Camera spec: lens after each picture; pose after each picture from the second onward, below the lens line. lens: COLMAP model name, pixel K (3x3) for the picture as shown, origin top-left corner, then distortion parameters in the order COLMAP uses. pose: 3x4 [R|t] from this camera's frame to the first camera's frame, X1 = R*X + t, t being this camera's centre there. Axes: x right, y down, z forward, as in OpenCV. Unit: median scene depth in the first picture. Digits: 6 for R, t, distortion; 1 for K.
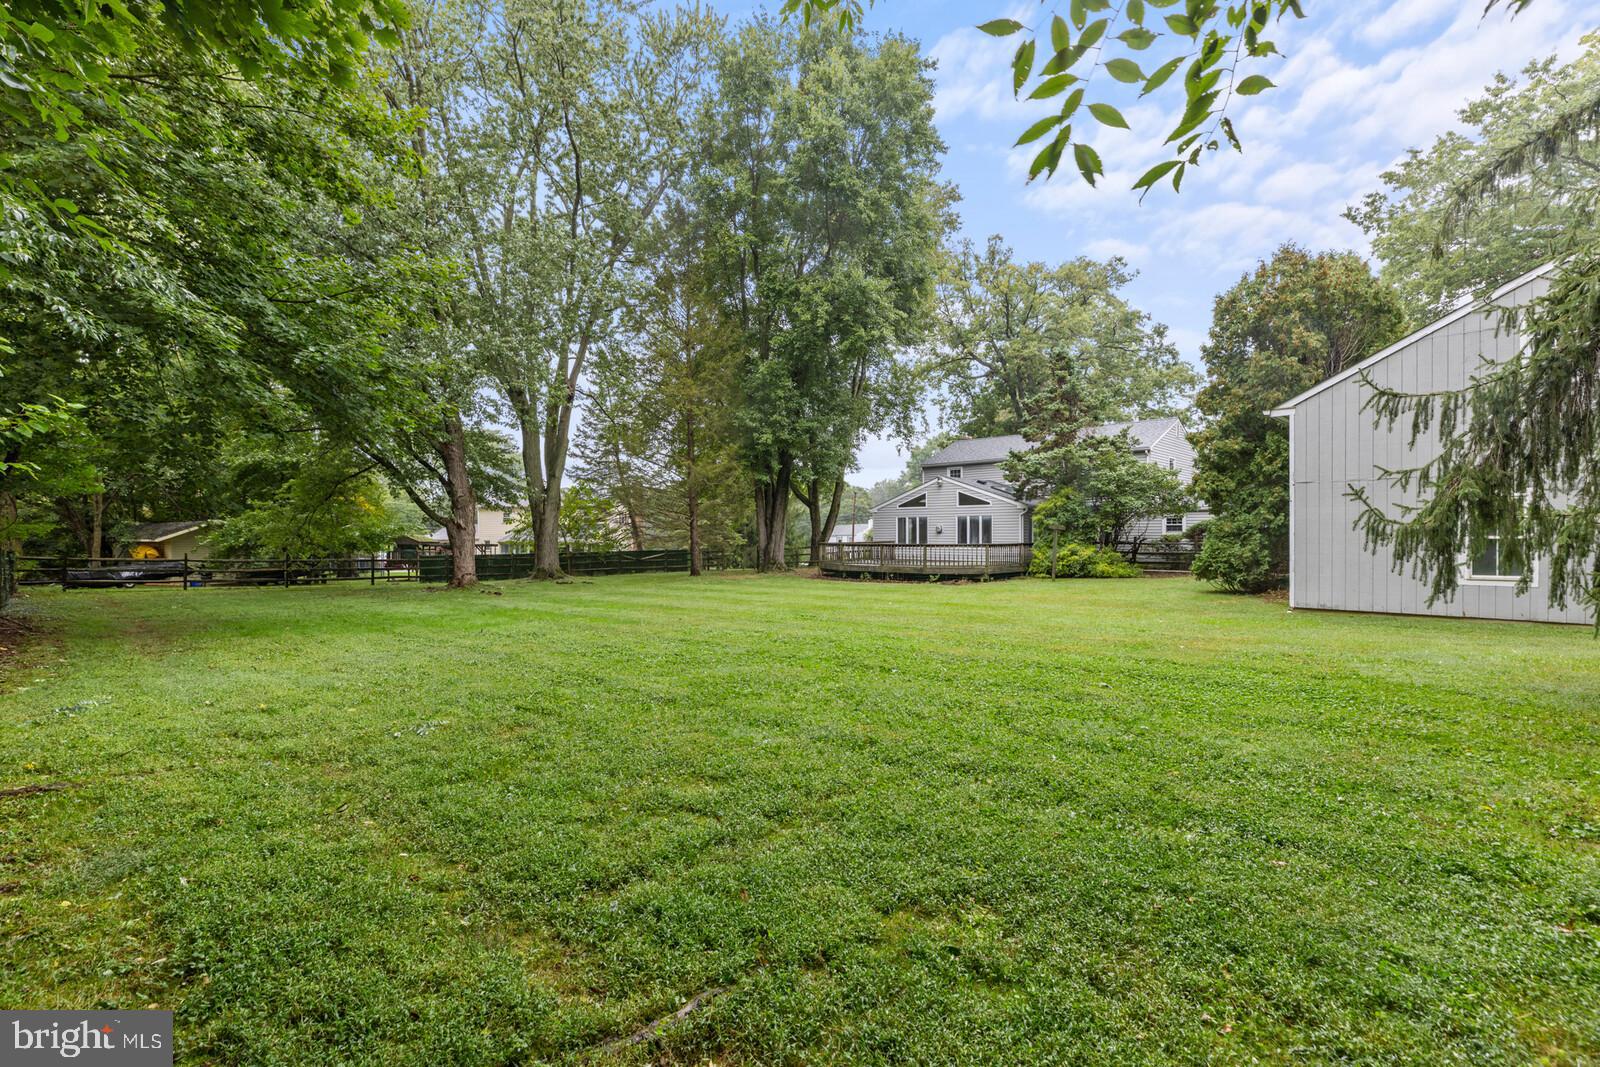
lens RADIAL K [[704.2, 0, 792.9], [0, 704.2, 524.8], [0, 0, 1]] dist [-0.000047, 0.000094]
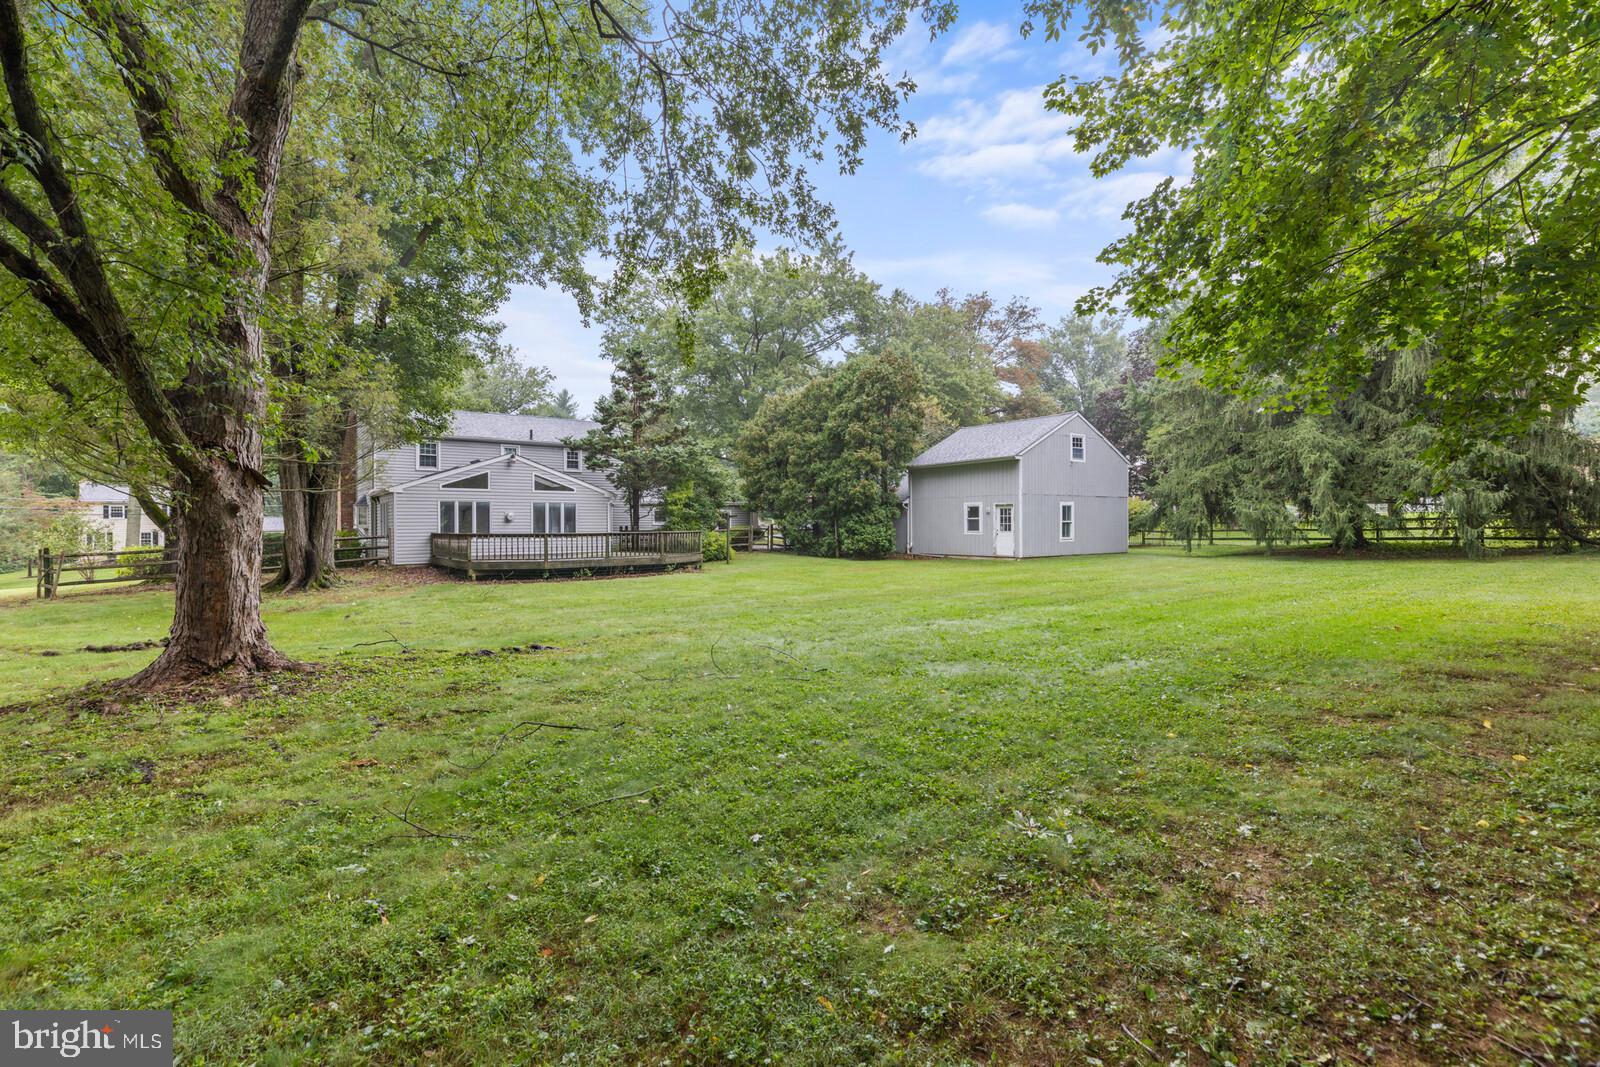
lens RADIAL K [[704.2, 0, 792.9], [0, 704.2, 524.8], [0, 0, 1]] dist [-0.000047, 0.000094]
pose [[0.192883, 0.002843, 0.981218, -0.572283], [-0.008324, 0.999965, -0.001261, 0.014259], [-0.981187, -0.007924, 0.192899, 0.532940]]
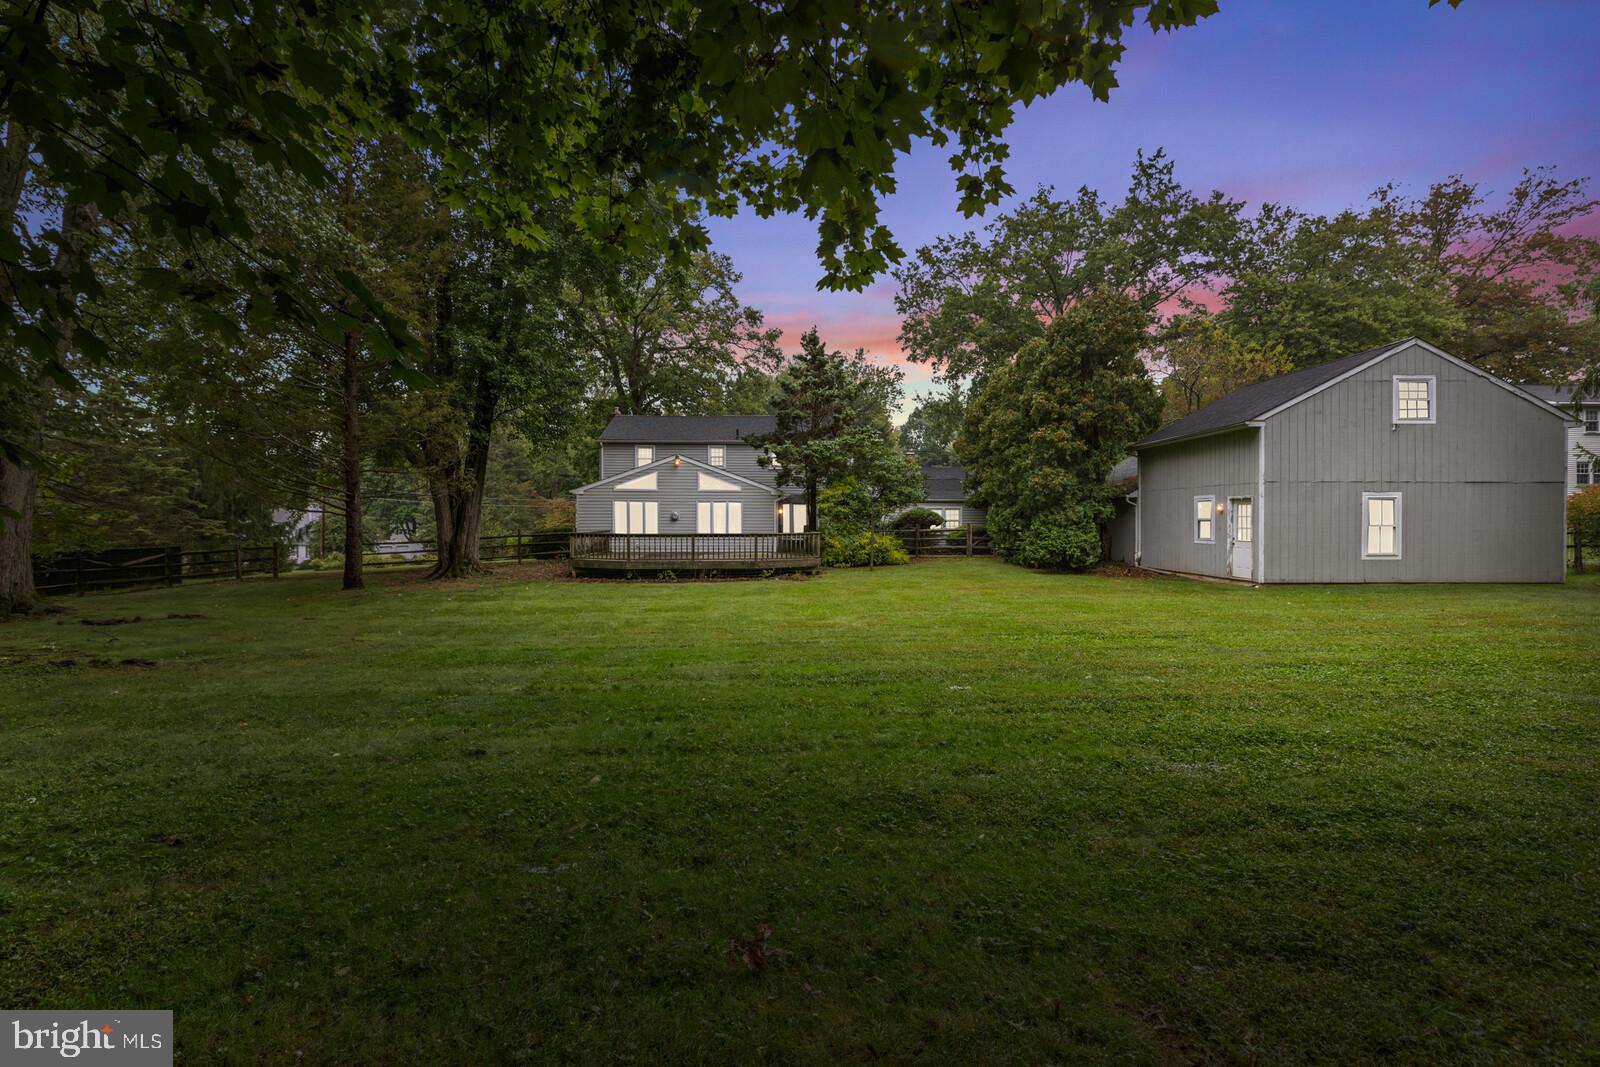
lens RADIAL K [[704.2, 0, 792.9], [0, 704.2, 524.8], [0, 0, 1]] dist [-0.000047, 0.000094]
pose [[0.710570, 0.000259, 0.703626, -0.312541], [-0.012361, 0.999850, 0.012114, 0.004656], [-0.703517, -0.017305, 0.710467, 0.295297]]
